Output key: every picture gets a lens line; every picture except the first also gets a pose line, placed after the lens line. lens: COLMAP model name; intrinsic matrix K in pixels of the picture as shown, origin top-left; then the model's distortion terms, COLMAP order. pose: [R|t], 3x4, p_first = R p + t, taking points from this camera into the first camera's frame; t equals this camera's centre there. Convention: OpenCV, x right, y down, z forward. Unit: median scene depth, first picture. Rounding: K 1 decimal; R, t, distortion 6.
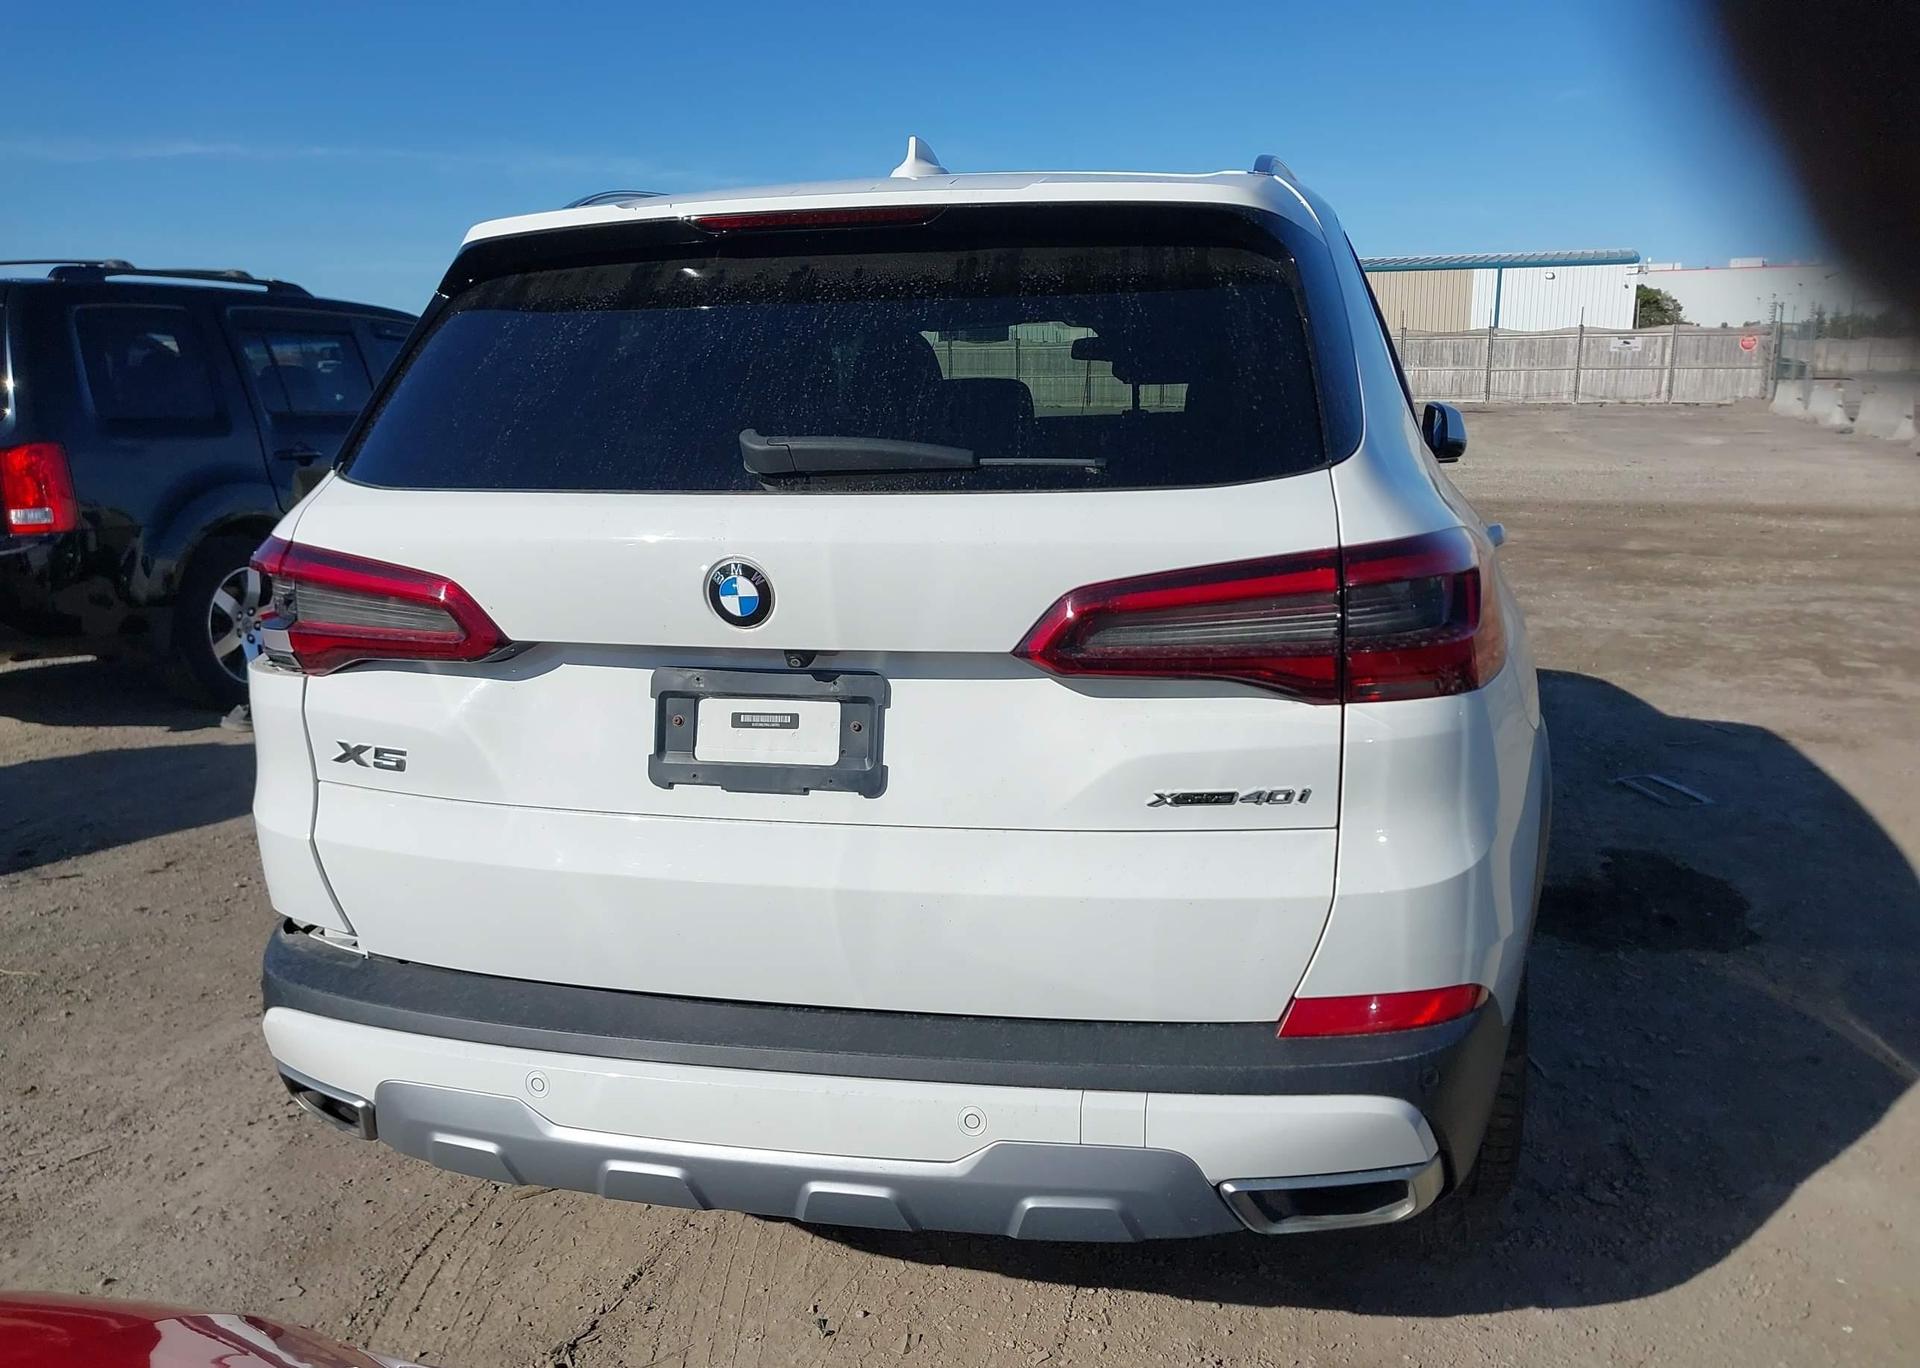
lens RADIAL K [[1471.9, 0, 962.3], [0, 1471.9, 712.0], [0, 0, 1]] dist [0.044987, -0.064580]
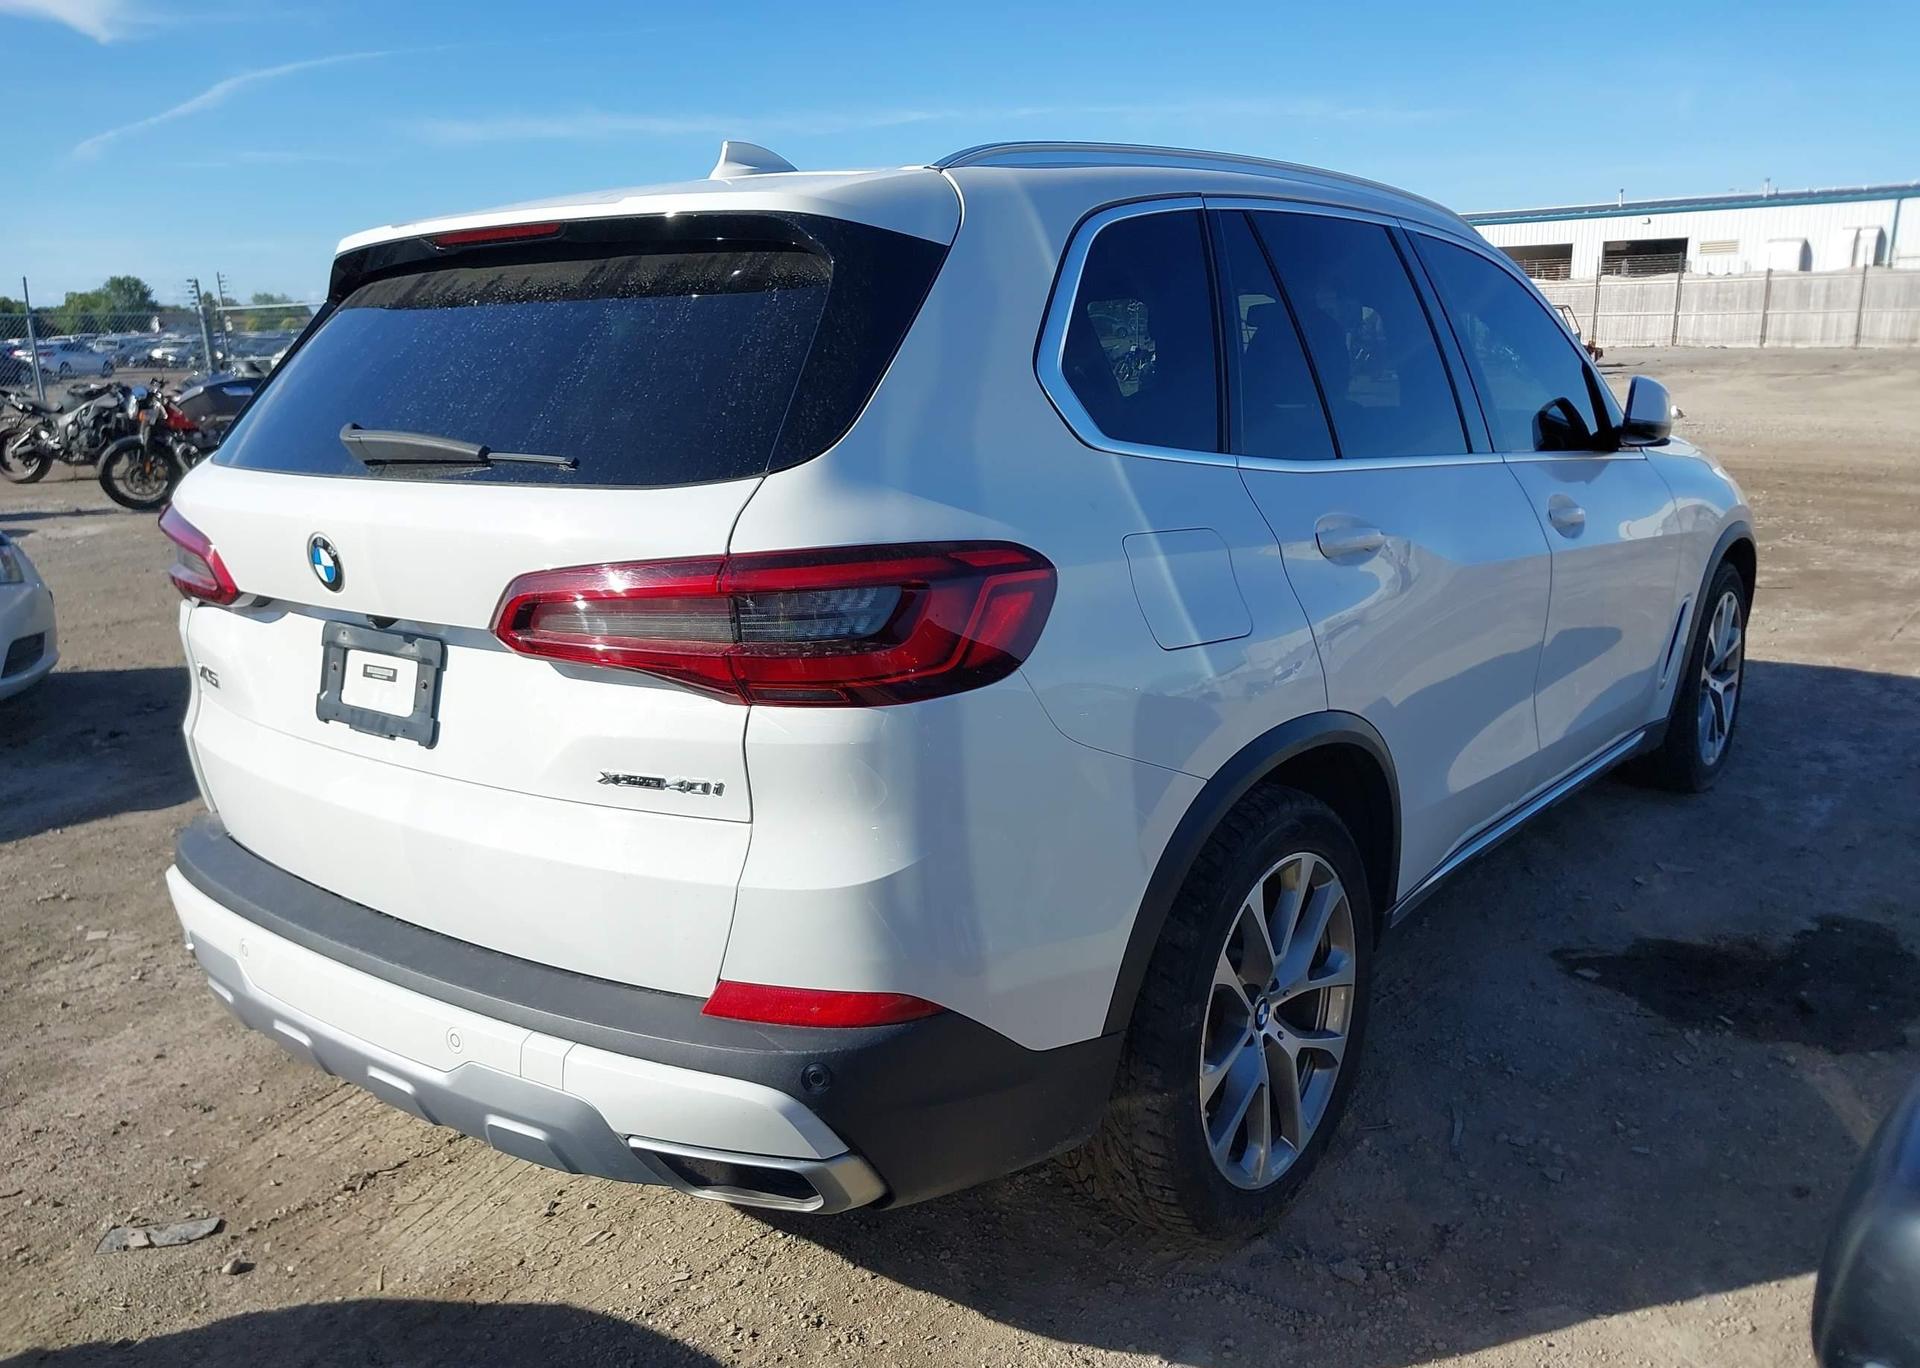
lens RADIAL K [[1412.1, 0, 960.0], [0, 1412.1, 684.0], [0, 0, 1]] dist [0.055756, 0.002346]
pose [[0.919448, 0.086958, -0.383476, 0.736497], [-0.077658, 0.996189, 0.039701, -0.067071], [0.385467, -0.006724, 0.922697, 0.143448]]
